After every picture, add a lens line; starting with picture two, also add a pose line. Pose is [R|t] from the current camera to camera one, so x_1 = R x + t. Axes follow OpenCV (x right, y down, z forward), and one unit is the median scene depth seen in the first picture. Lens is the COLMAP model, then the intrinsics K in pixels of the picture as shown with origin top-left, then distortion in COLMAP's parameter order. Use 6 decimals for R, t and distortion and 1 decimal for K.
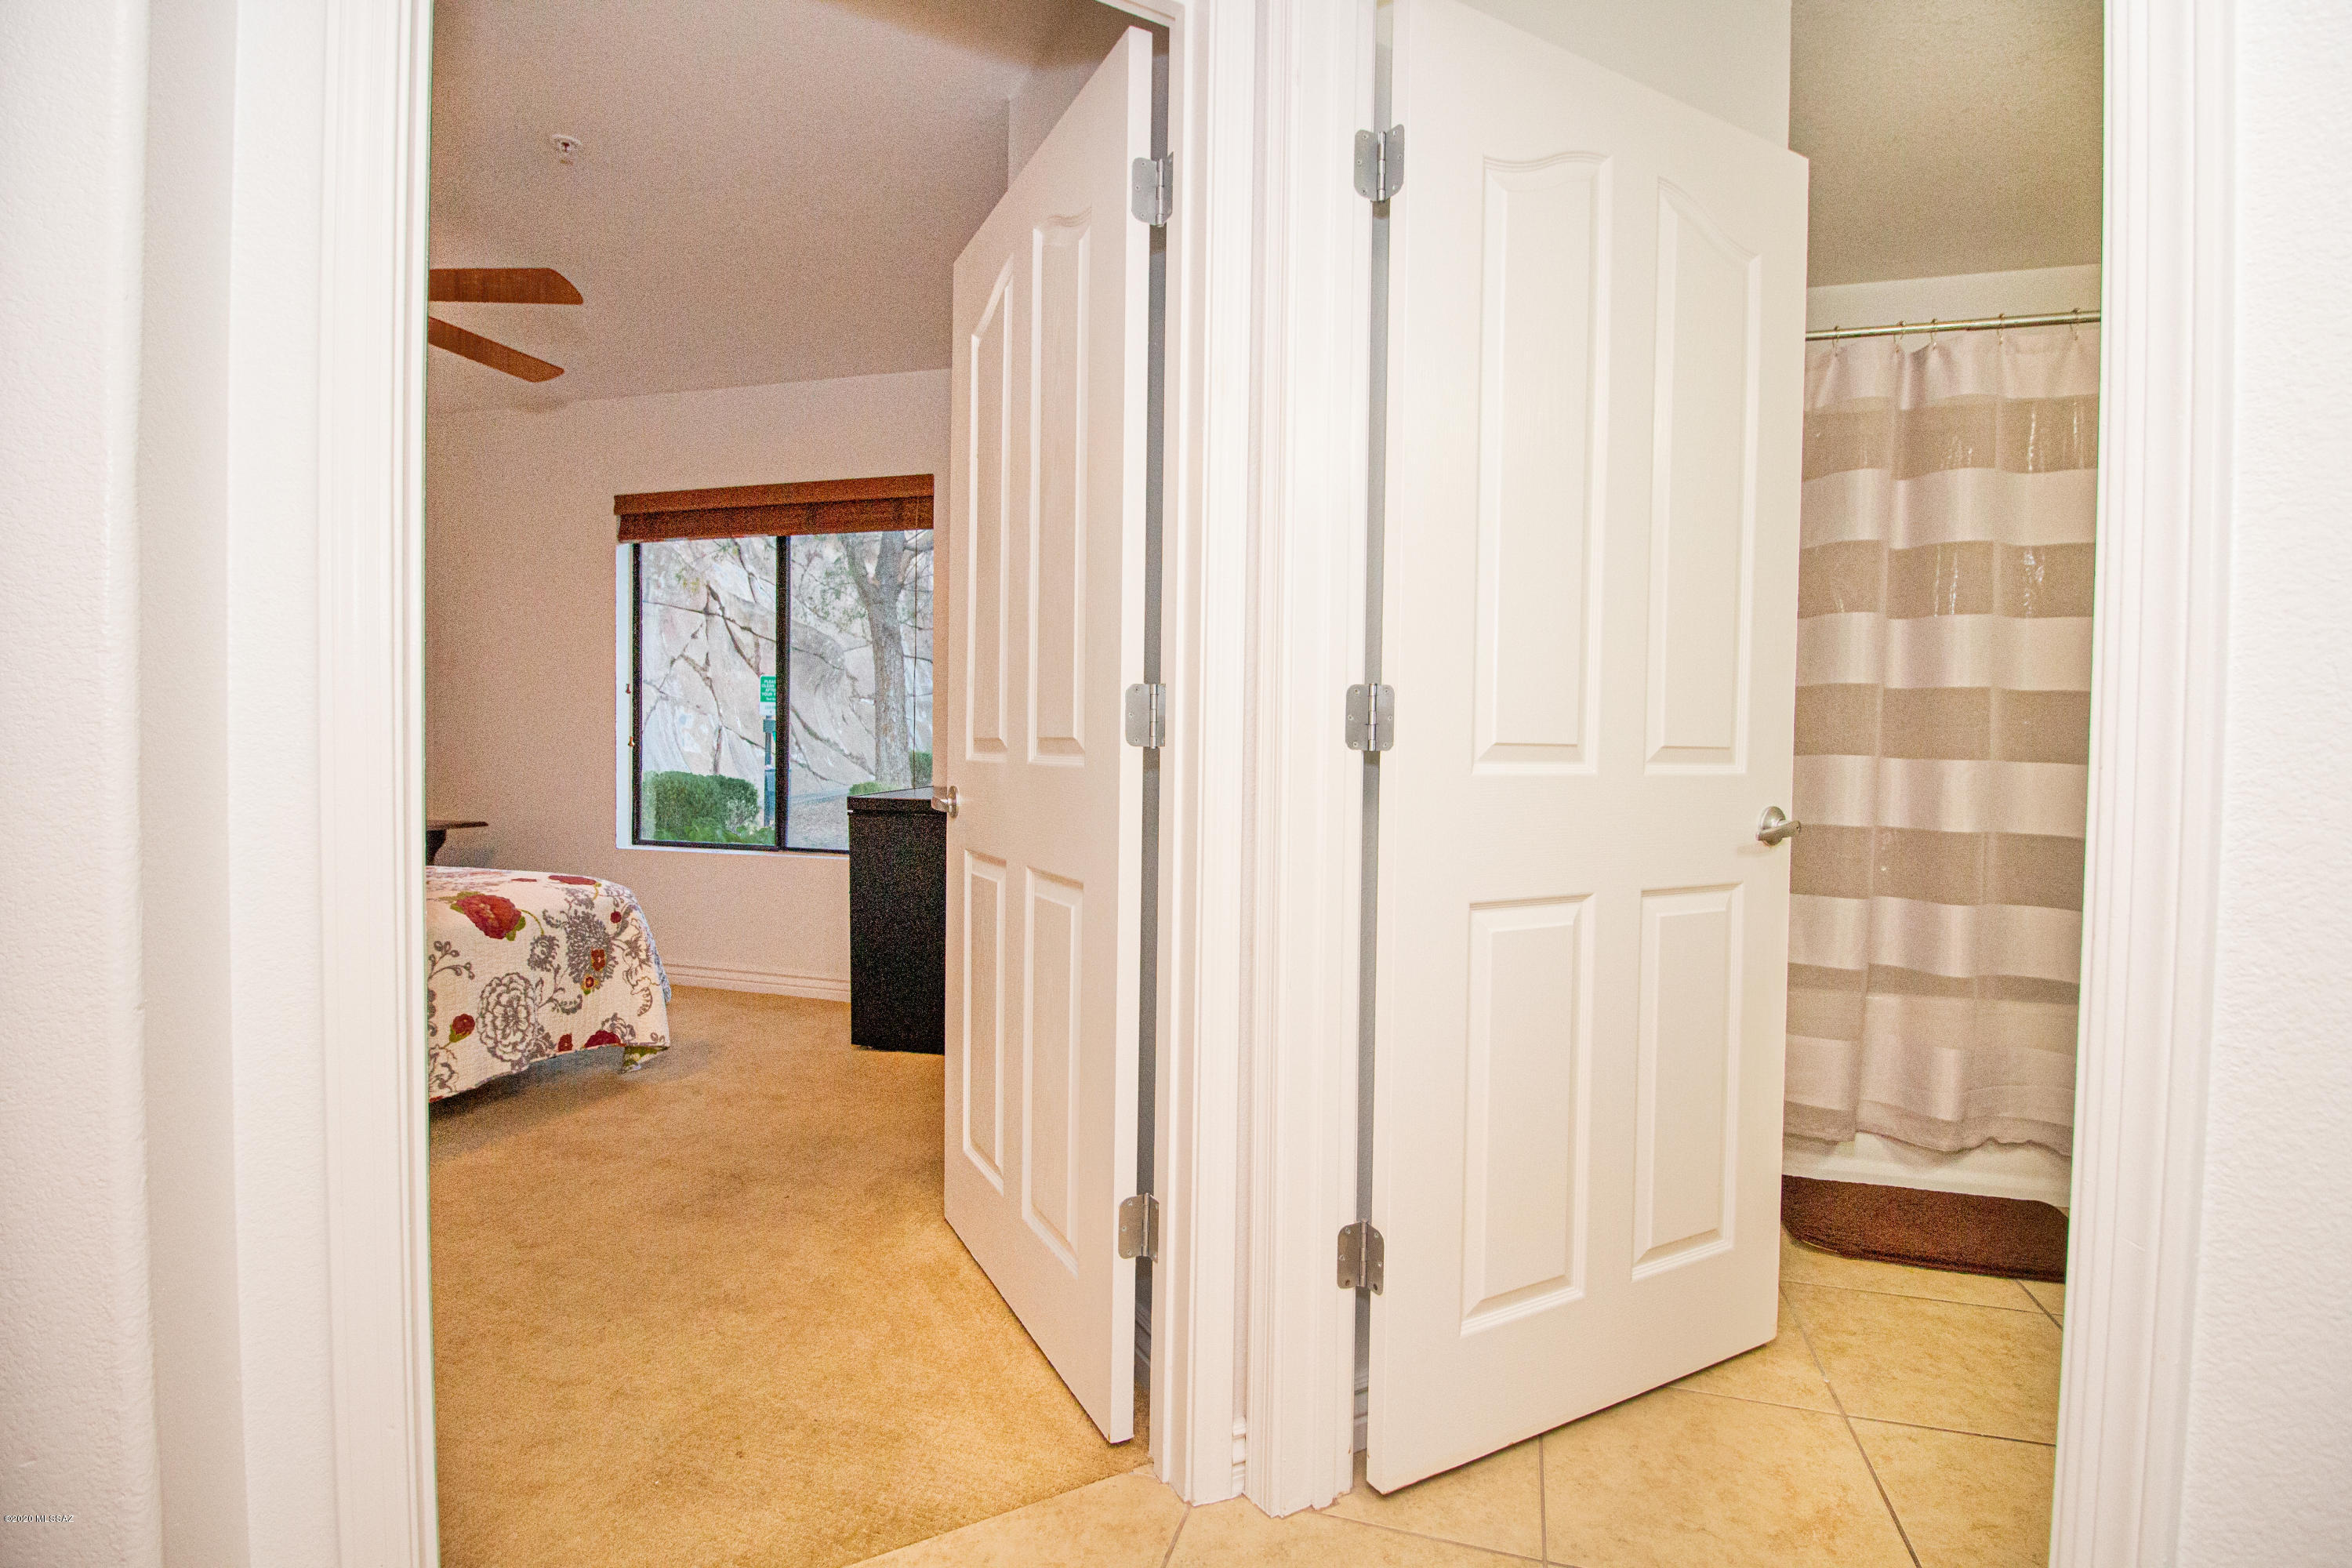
lens RADIAL K [[1110.3, 0, 1174.6], [0, 1110.3, 779.2], [0, 0, 1]] dist [-0.003872, -0.001362]
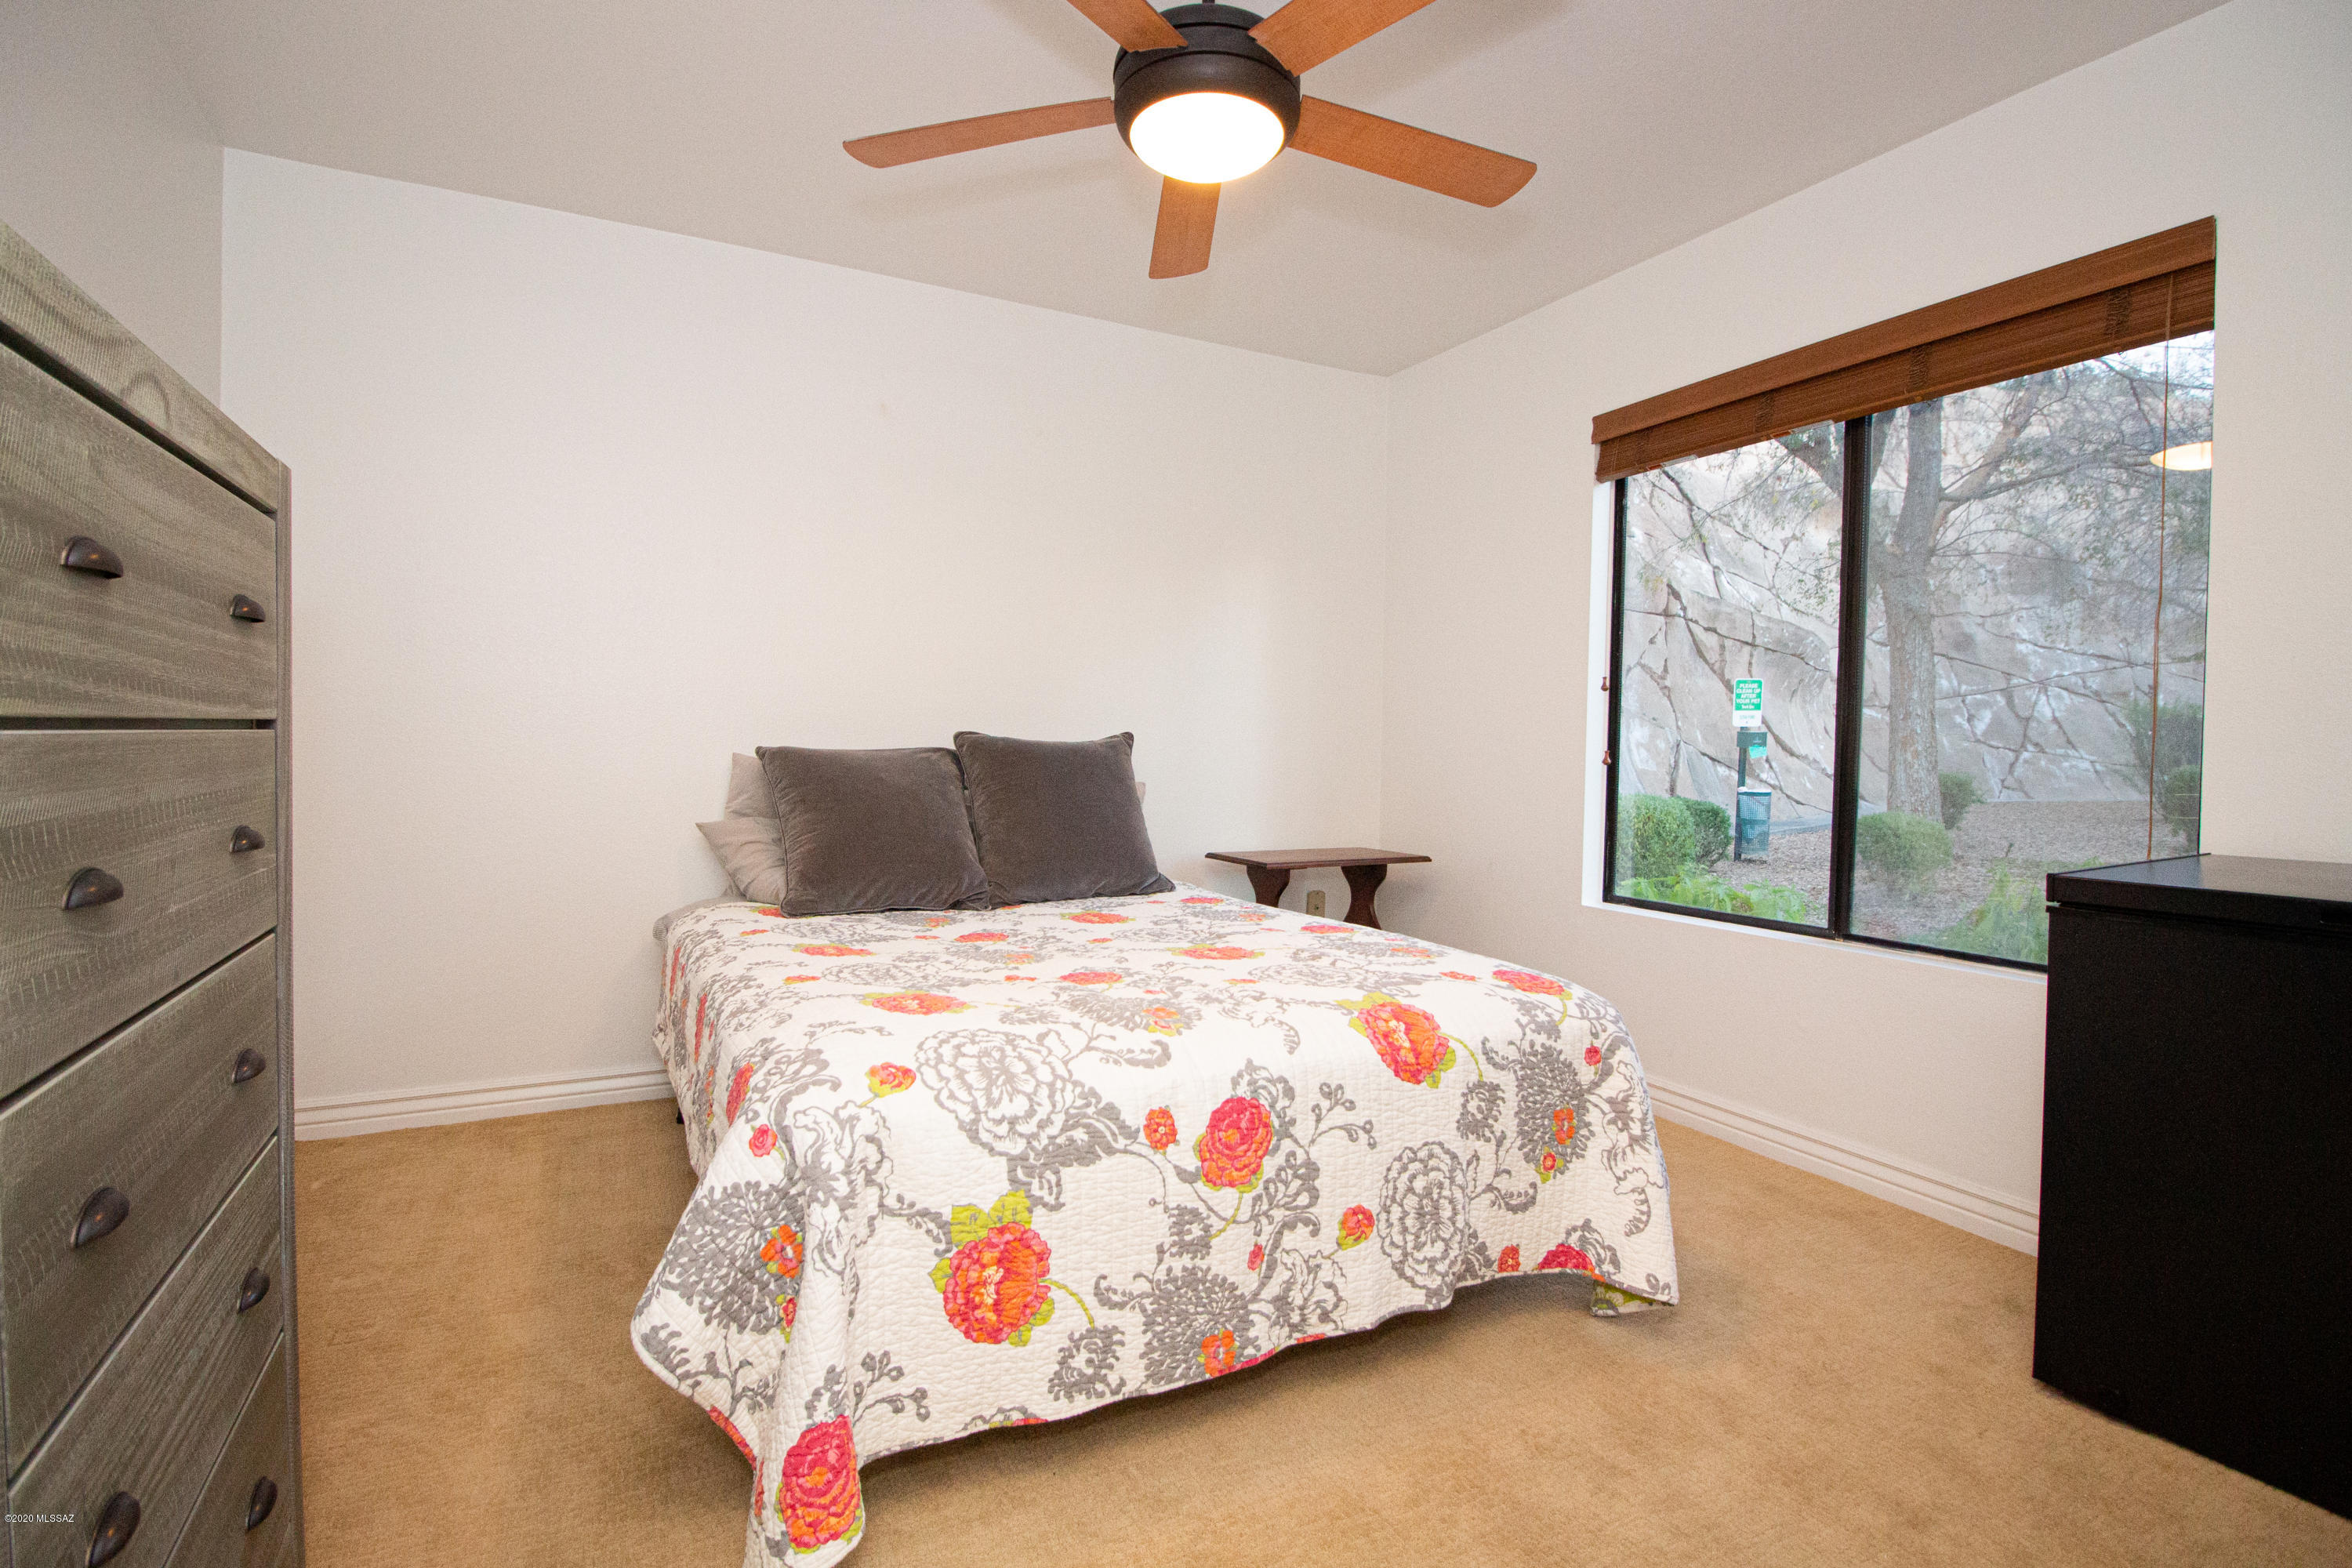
lens RADIAL K [[1157.7, 0, 1176.0], [0, 1157.7, 784.0], [0, 0, 1]] dist [-0.021524, -0.001305]
pose [[0.703705, 0.019708, -0.710219, -0.230066], [-0.027665, 0.999617, 0.000328, -0.014529], [0.709954, 0.019418, 0.703981, 0.412368]]
